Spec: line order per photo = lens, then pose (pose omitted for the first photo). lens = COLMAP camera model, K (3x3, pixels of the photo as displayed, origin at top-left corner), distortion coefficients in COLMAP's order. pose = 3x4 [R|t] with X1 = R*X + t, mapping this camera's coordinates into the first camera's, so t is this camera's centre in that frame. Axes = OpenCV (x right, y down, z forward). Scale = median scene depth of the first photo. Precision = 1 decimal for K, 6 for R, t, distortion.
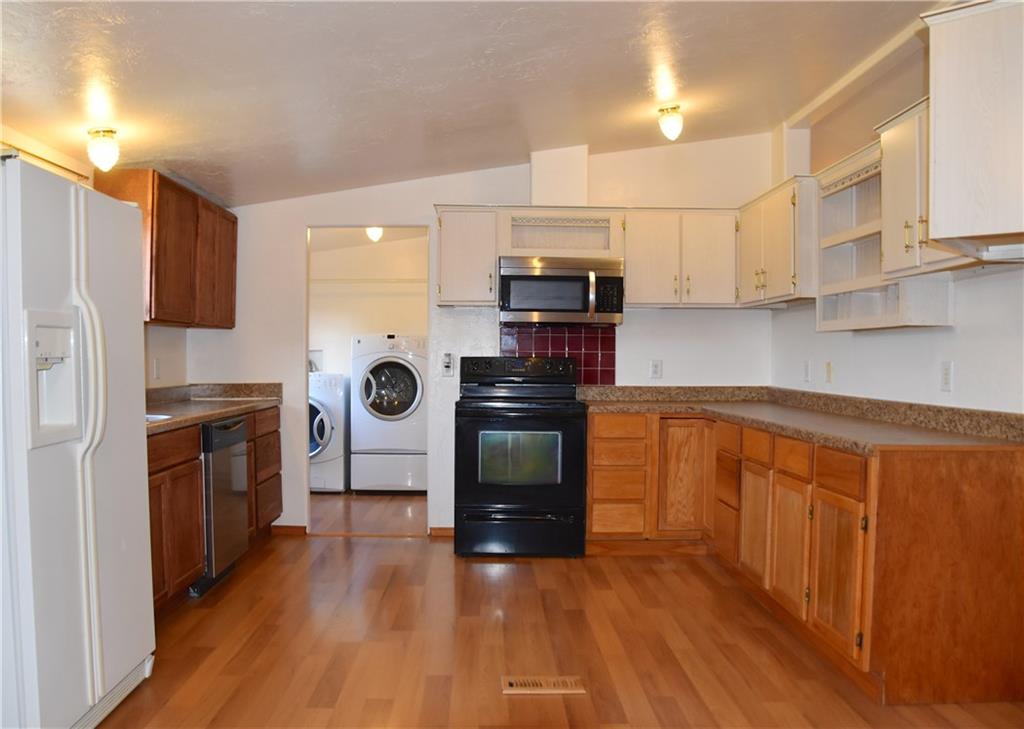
lens RADIAL K [[839.0, 0, 512.0], [0, 839.0, 364.5], [0, 0, 1]] dist [-0.077930, -0.000893]
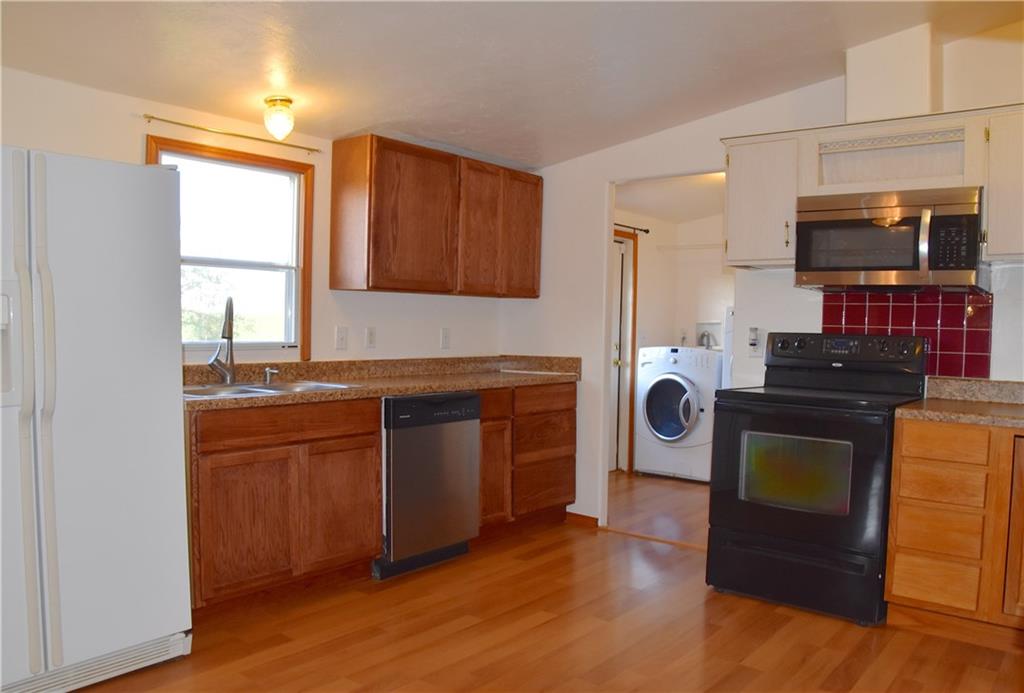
lens RADIAL K [[801.5, 0, 553.4], [0, 801.5, 352.4], [0, 0, 1]] dist [-0.081944, 0.003196]
pose [[0.776671, 0.033190, -0.629031, 0.263474], [-0.021642, 0.999427, 0.026012, -0.005720], [0.629535, -0.006589, 0.776945, 0.319231]]
